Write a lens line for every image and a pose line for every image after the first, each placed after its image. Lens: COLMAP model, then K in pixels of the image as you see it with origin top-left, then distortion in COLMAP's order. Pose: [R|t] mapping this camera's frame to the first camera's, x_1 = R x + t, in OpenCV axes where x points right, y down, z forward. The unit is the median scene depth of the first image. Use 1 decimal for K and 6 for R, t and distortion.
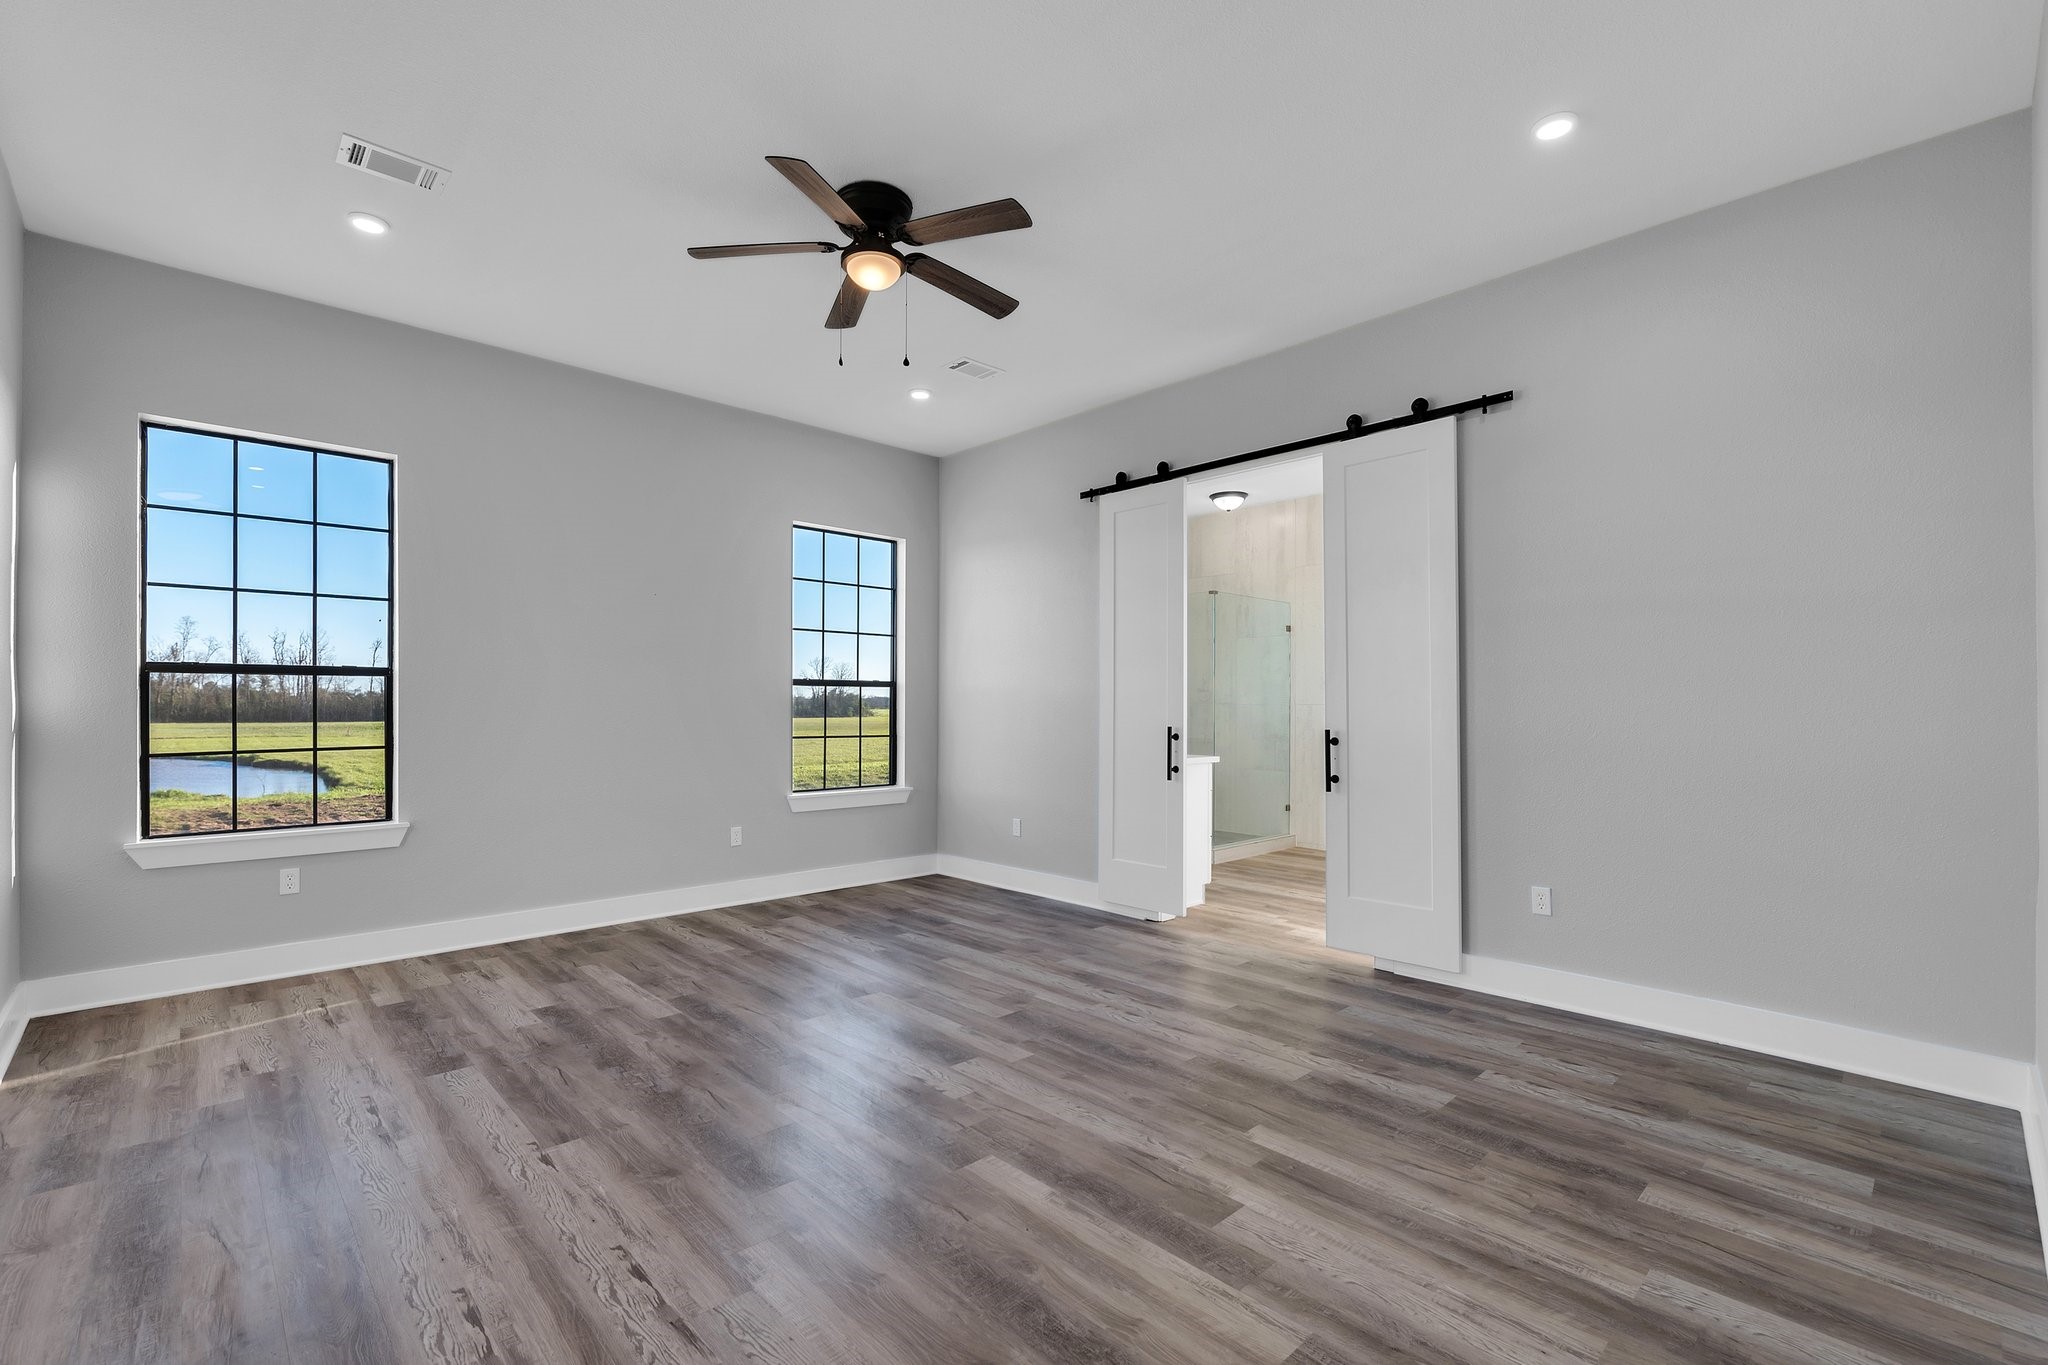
lens RADIAL K [[885.6, 0, 1035.3], [0, 885.6, 691.9], [0, 0, 1]] dist [0.003098, 0.000283]
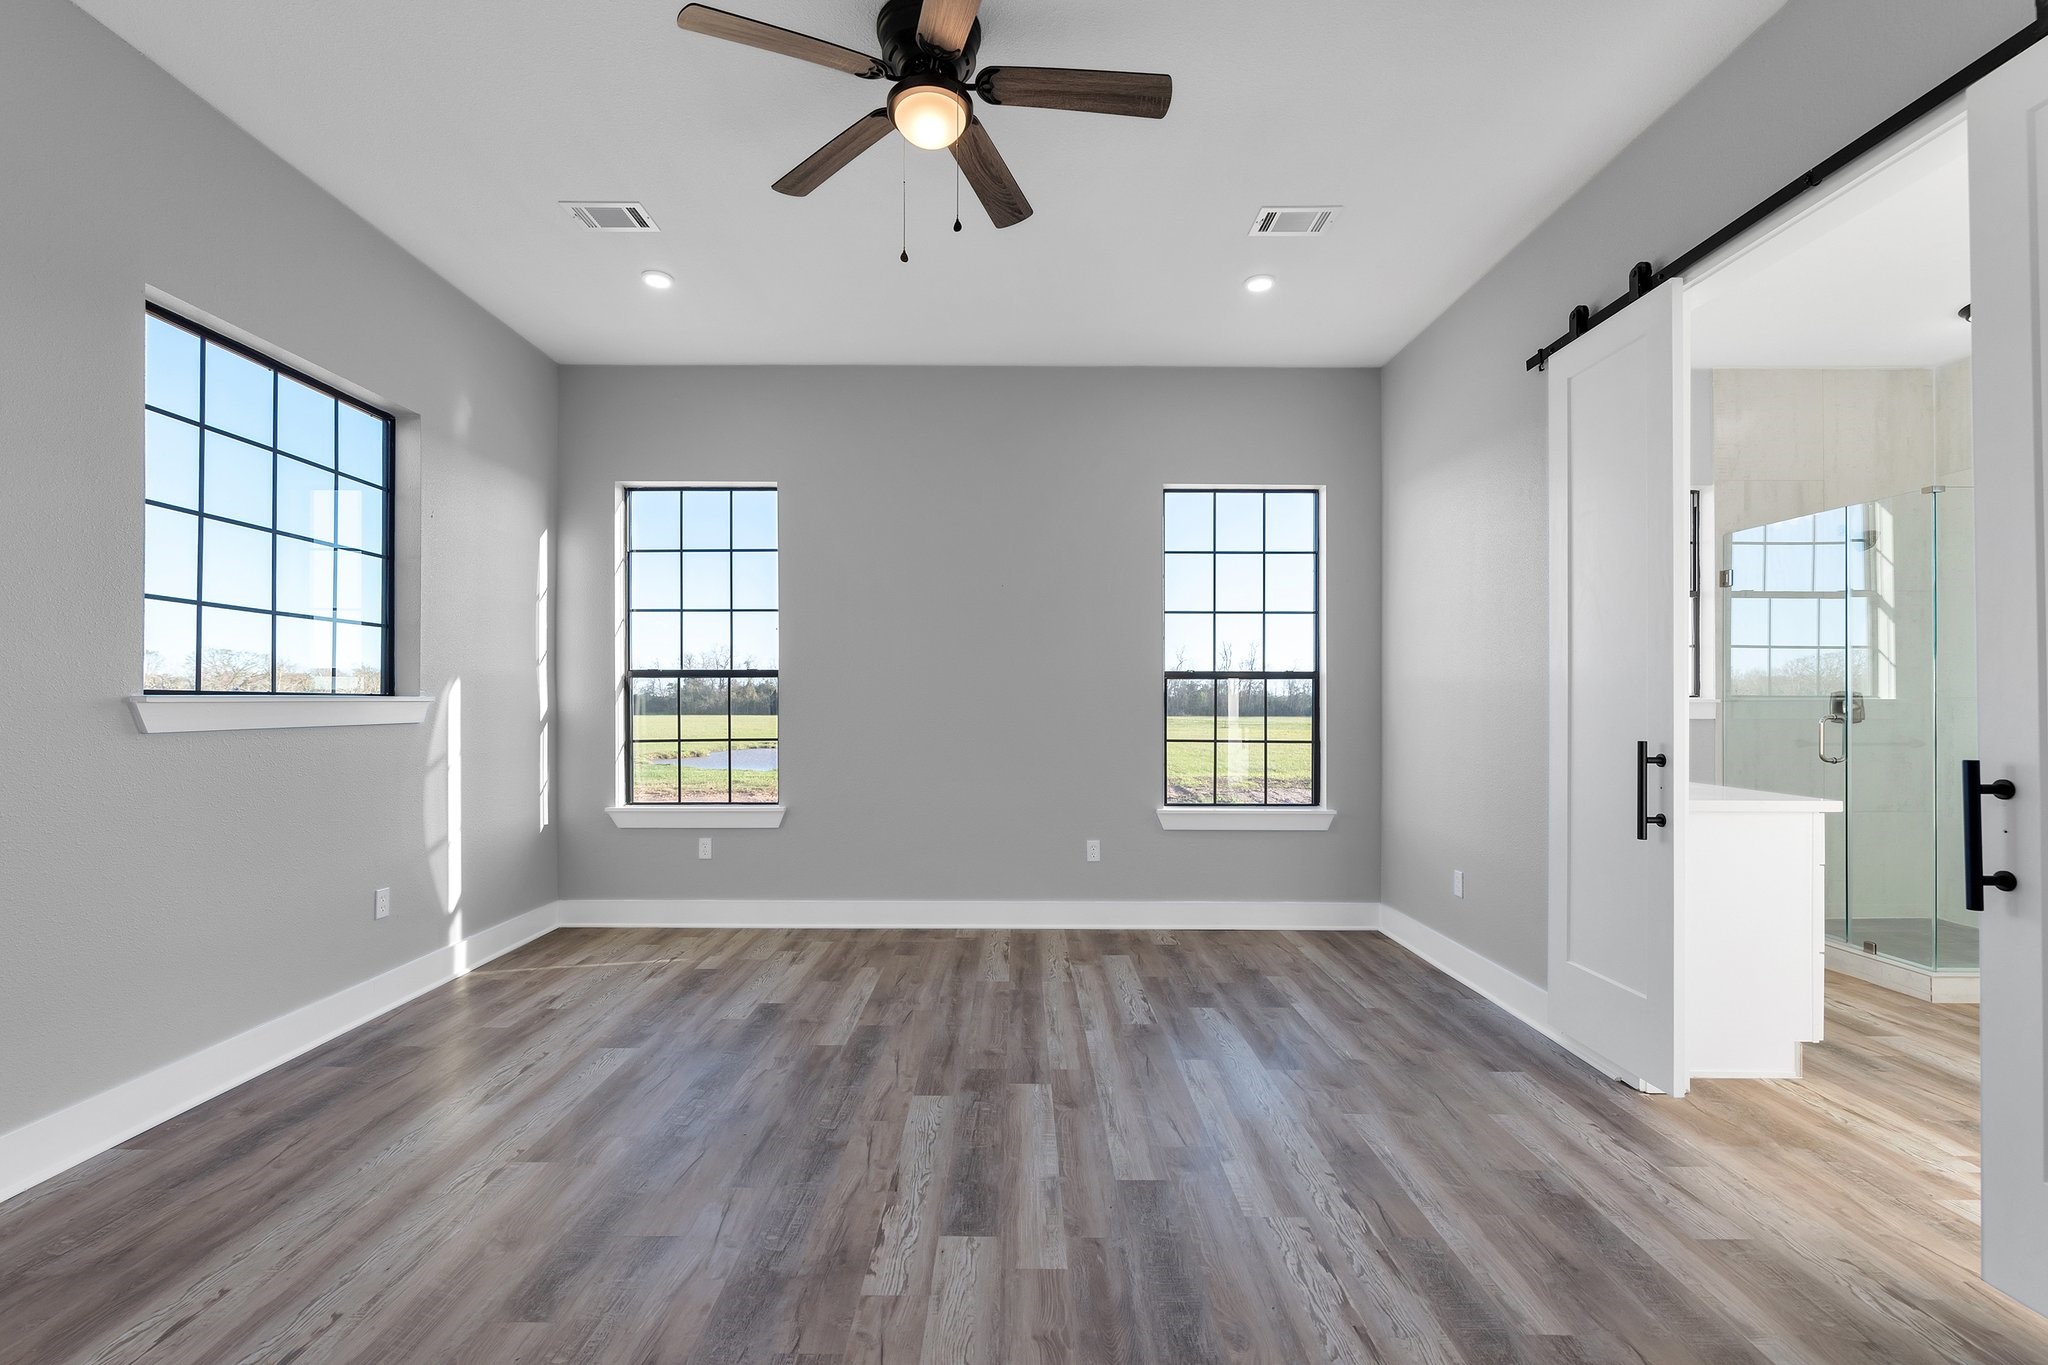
lens RADIAL K [[902.7, 0, 1016.9], [0, 902.7, 692.0], [0, 0, 1]] dist [-0.001550, -0.000295]
pose [[0.721917, -0.008442, -0.691928, 0.298031], [0.011166, 0.999938, -0.000551, 0.005366], [0.691890, -0.007328, 0.721966, 0.381227]]
